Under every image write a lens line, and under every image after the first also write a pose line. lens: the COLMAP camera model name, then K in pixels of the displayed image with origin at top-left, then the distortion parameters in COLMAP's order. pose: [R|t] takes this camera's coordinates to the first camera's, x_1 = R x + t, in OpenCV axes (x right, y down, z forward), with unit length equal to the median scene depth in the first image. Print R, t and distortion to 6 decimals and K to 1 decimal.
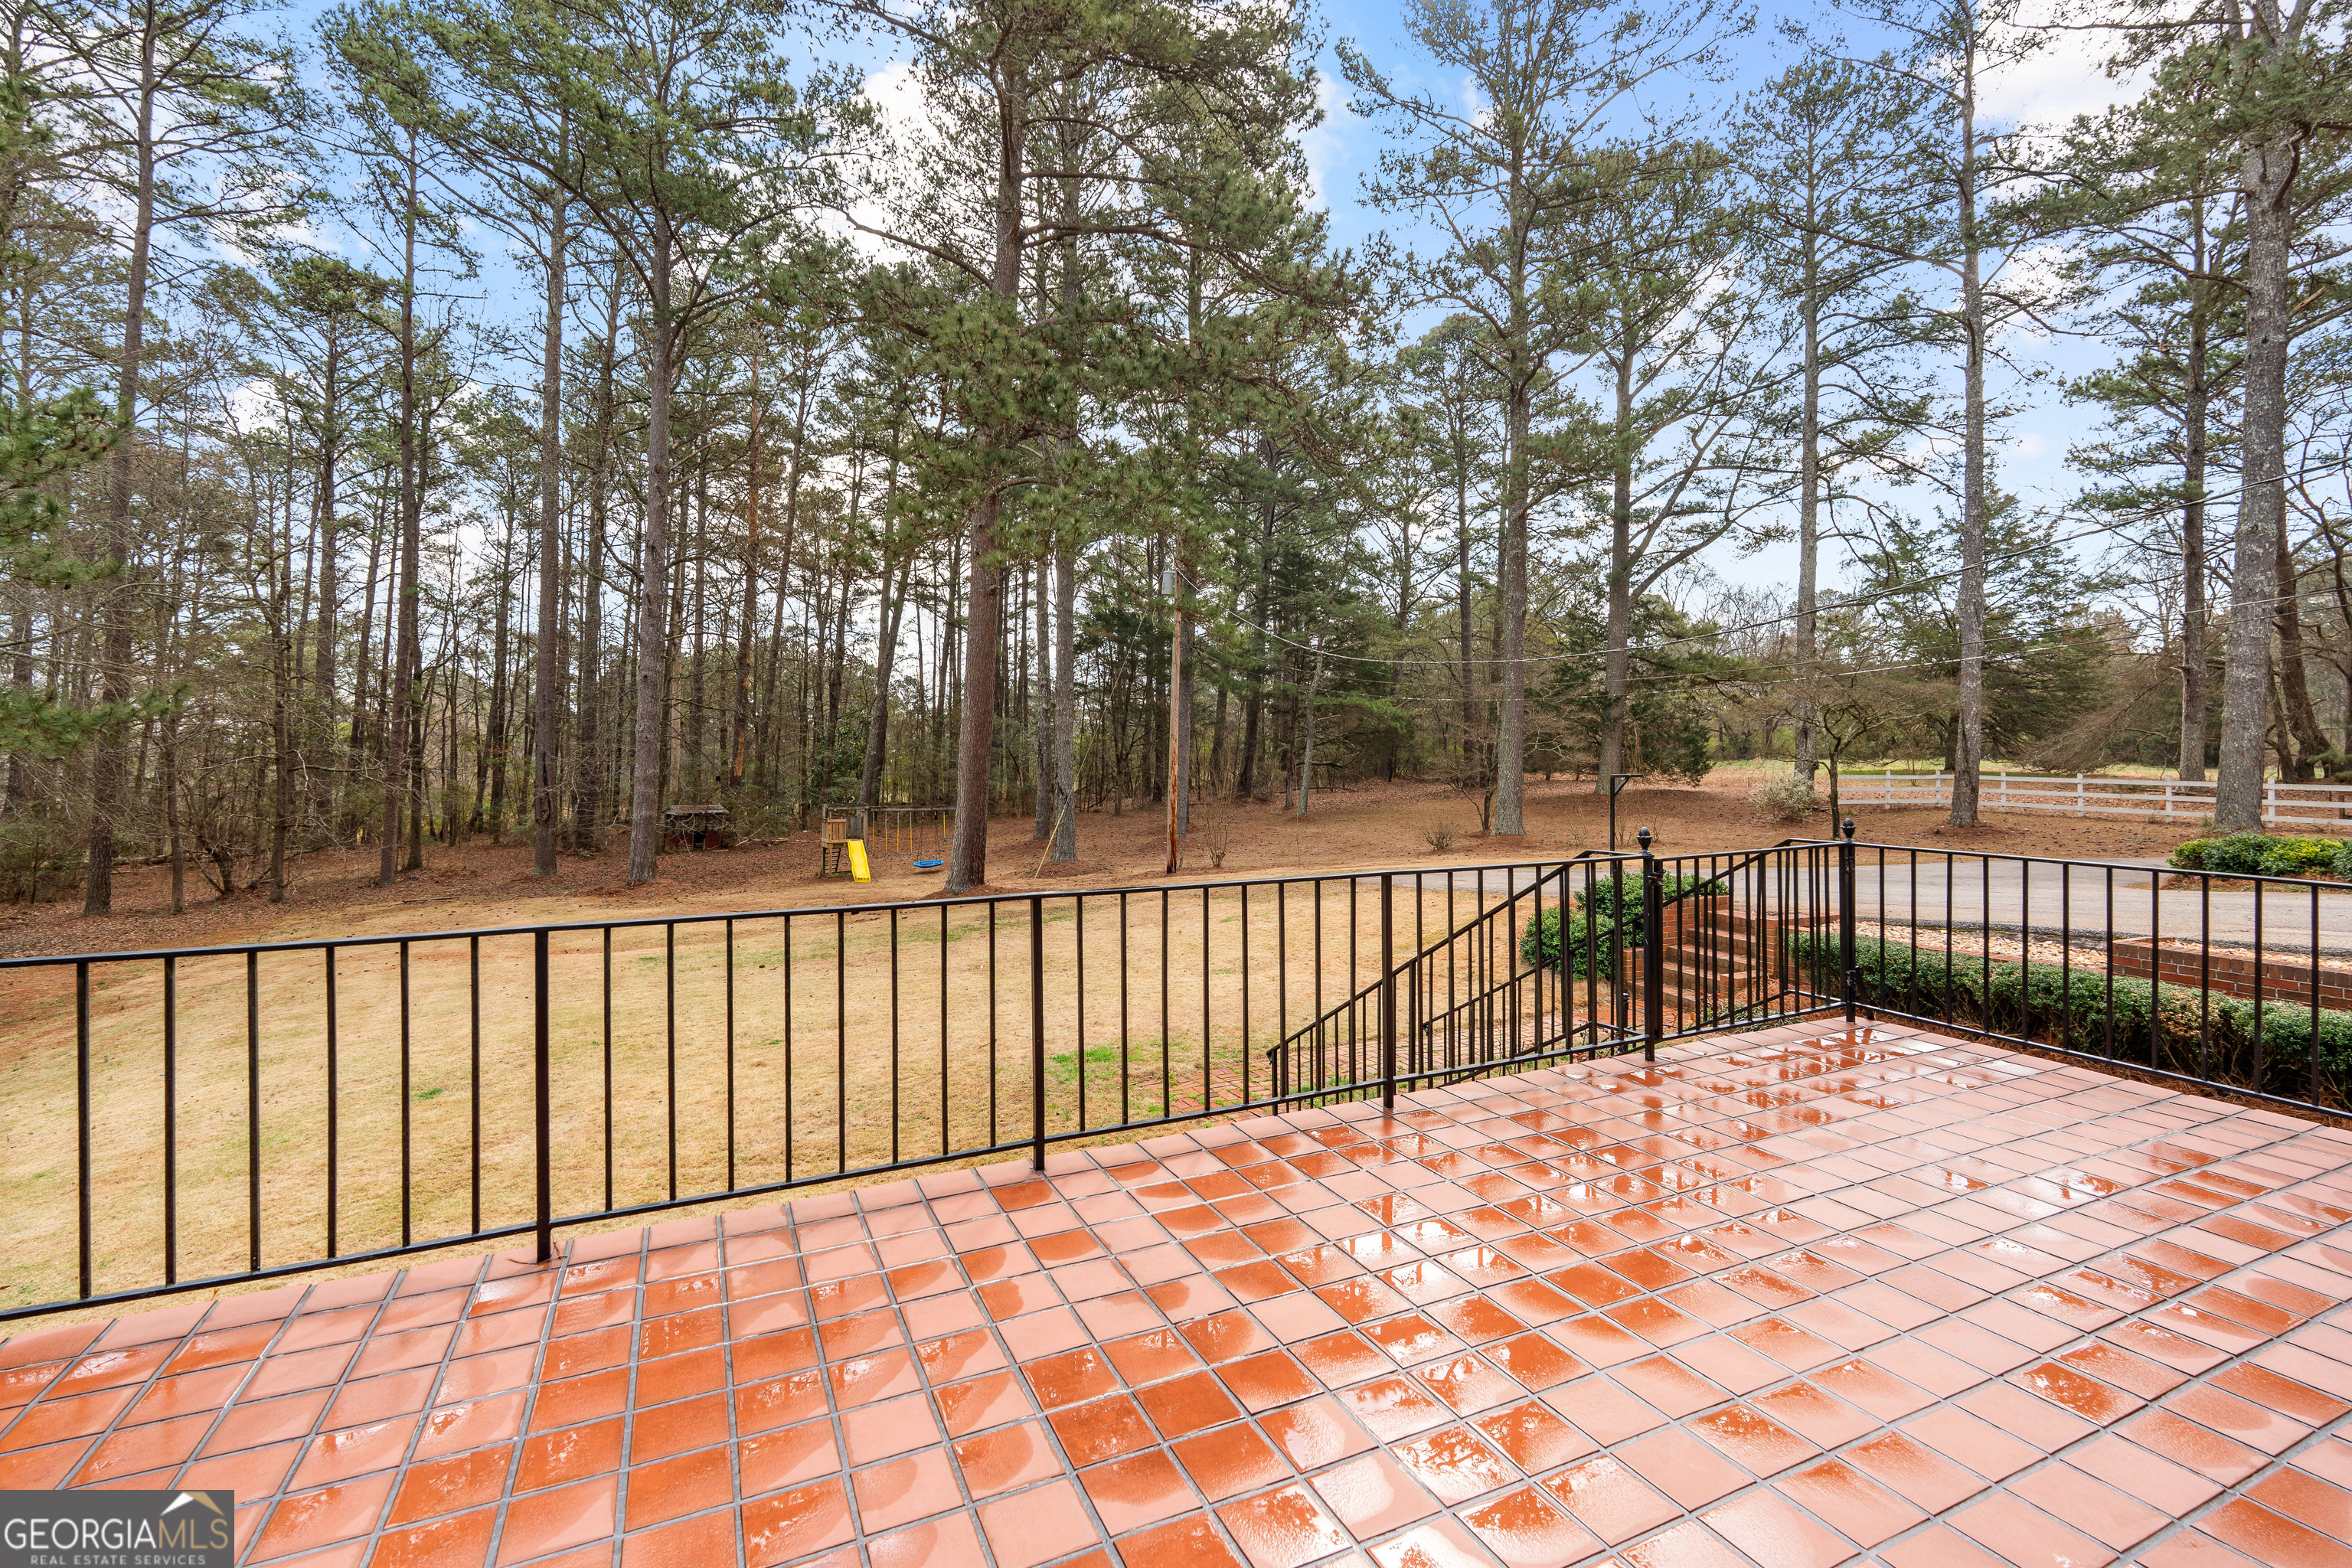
lens RADIAL K [[1028.4, 0, 1174.7], [0, 1028.4, 793.3], [0, 0, 1]] dist [-0.014011, 0.000106]
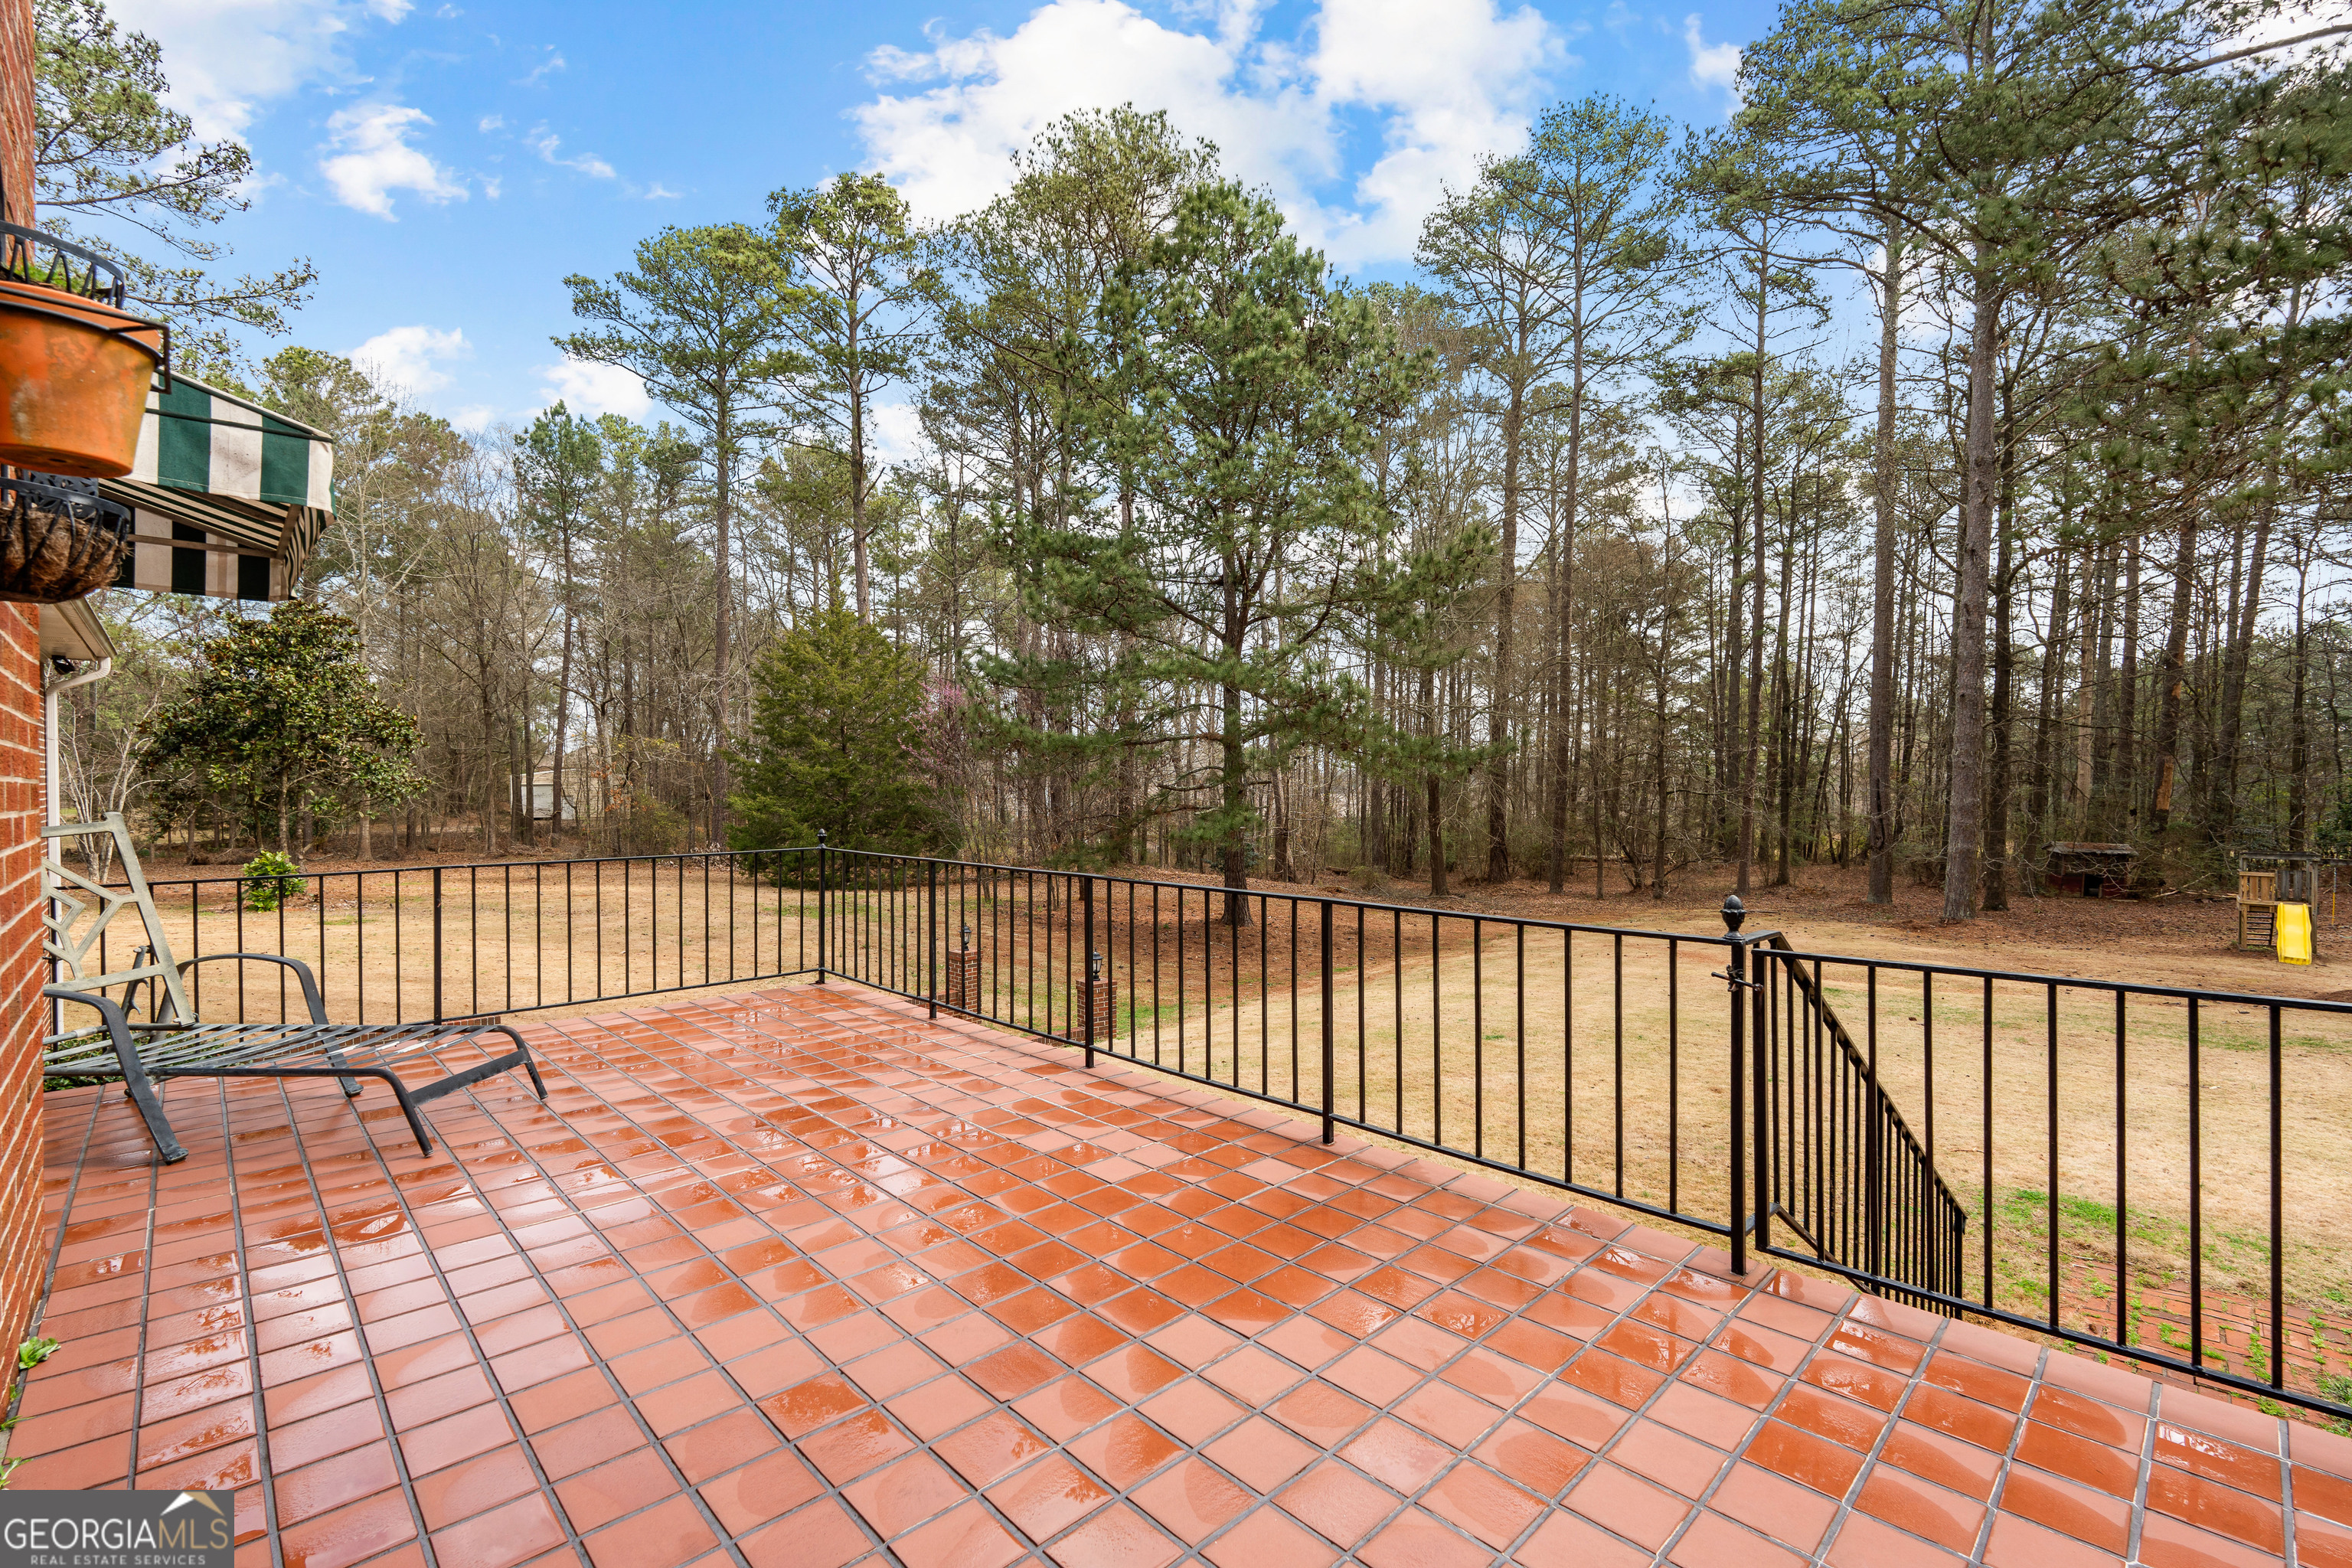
lens RADIAL K [[1038.3, 0, 1176.0], [0, 1038.3, 784.0], [0, 0, 1]] dist [-0.000347, -0.000048]
pose [[0.321659, 0.000407, -0.946856, 1.072837], [-0.034956, 0.999323, -0.011446, -0.010009], [0.946210, 0.036780, 0.321455, 0.542490]]
